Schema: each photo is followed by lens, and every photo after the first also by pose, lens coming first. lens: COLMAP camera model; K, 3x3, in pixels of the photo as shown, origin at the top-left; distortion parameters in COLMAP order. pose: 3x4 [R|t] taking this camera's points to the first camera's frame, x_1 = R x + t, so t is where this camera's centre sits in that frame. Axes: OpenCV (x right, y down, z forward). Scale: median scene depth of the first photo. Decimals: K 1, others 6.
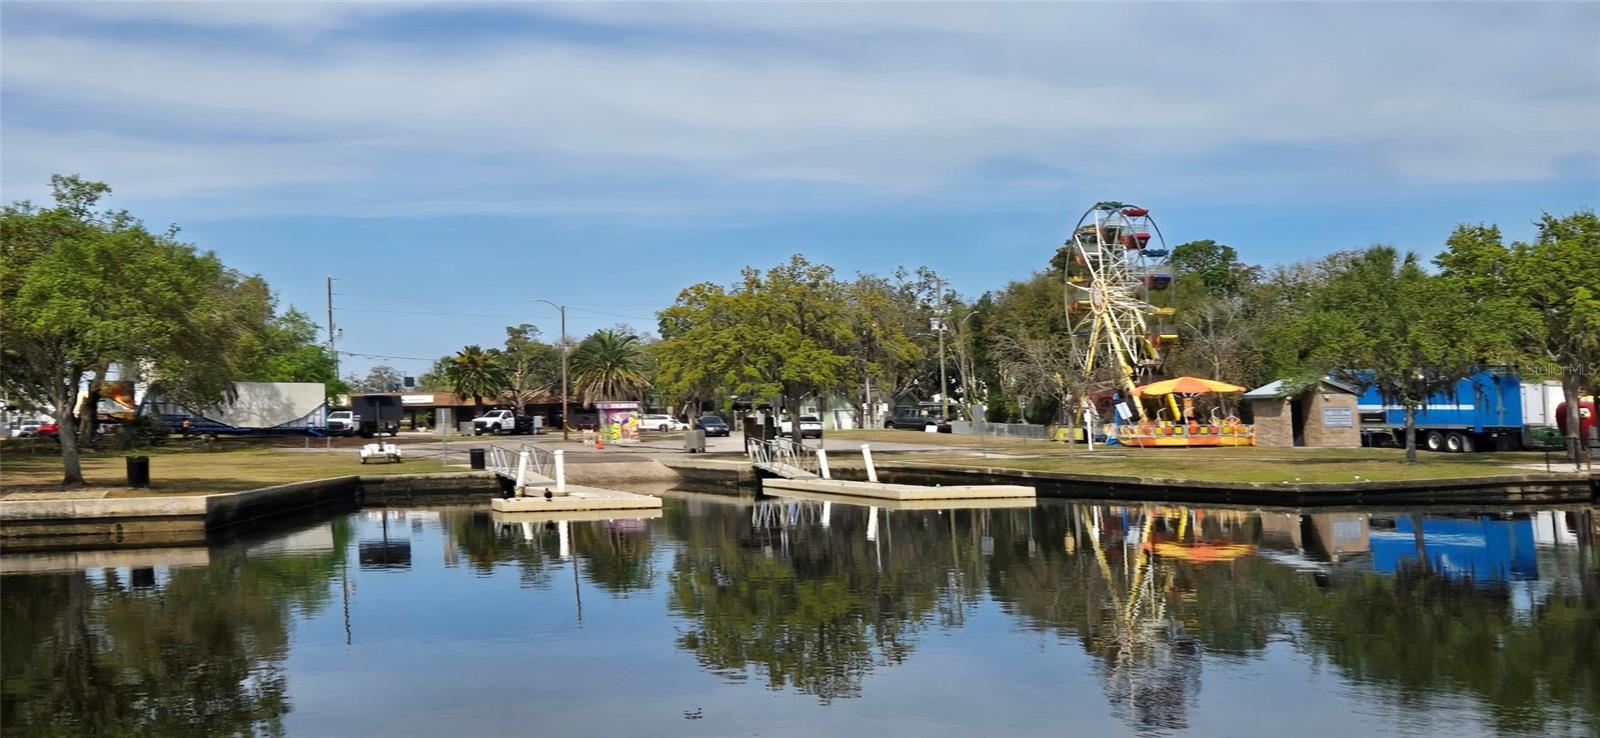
lens RADIAL K [[1686.5, 0, 798.9], [0, 1686.5, 429.7], [0, 0, 1]] dist [0.008325, 0.013648]
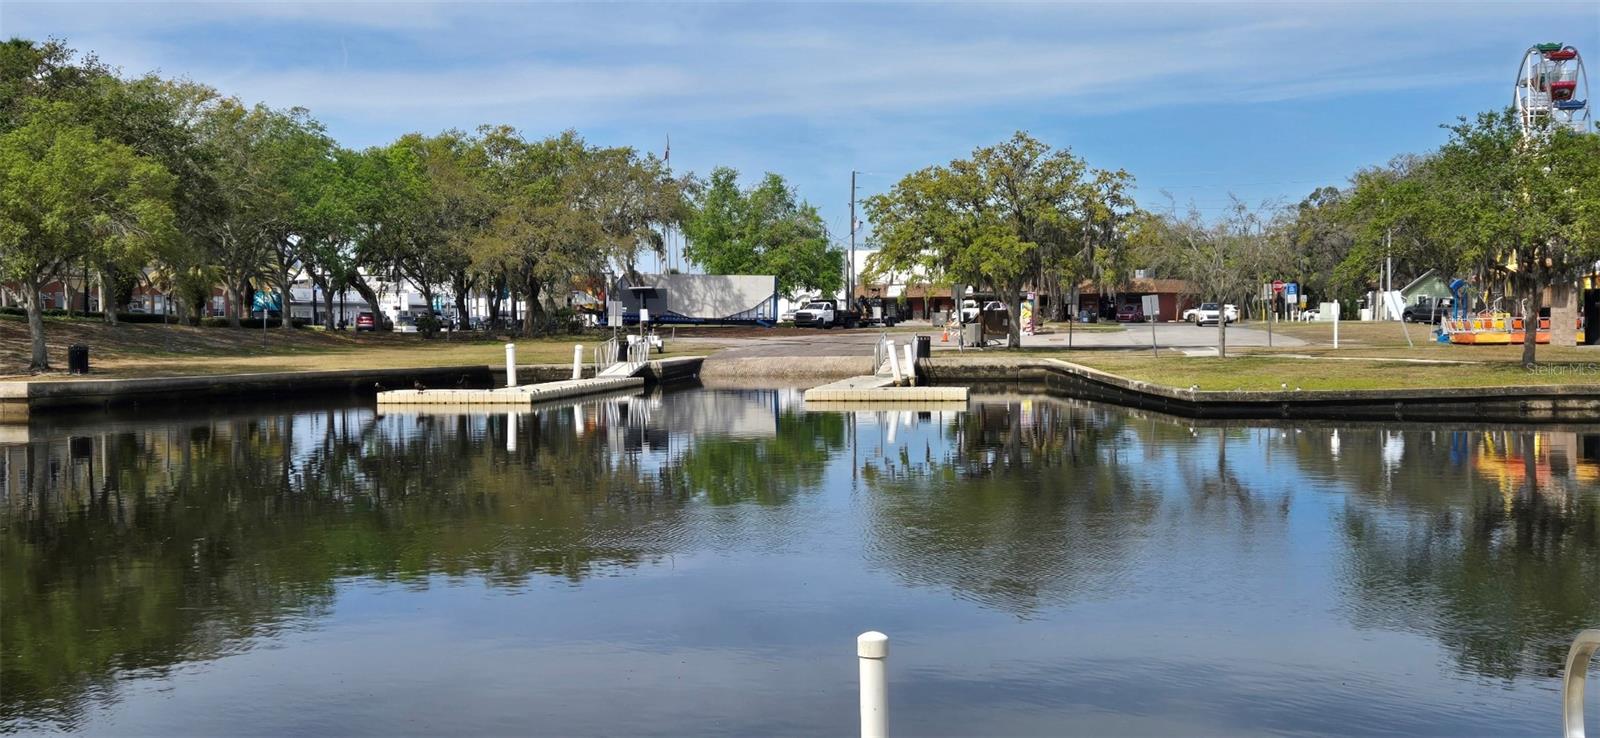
lens RADIAL K [[1686.5, 0, 798.9], [0, 1686.5, 429.7], [0, 0, 1]] dist [0.008325, 0.013648]
pose [[0.885685, 0.031384, -0.463224, 0.466554], [-0.000421, 0.997767, 0.066793, -0.004122], [0.464286, -0.058963, 0.883721, 0.159664]]
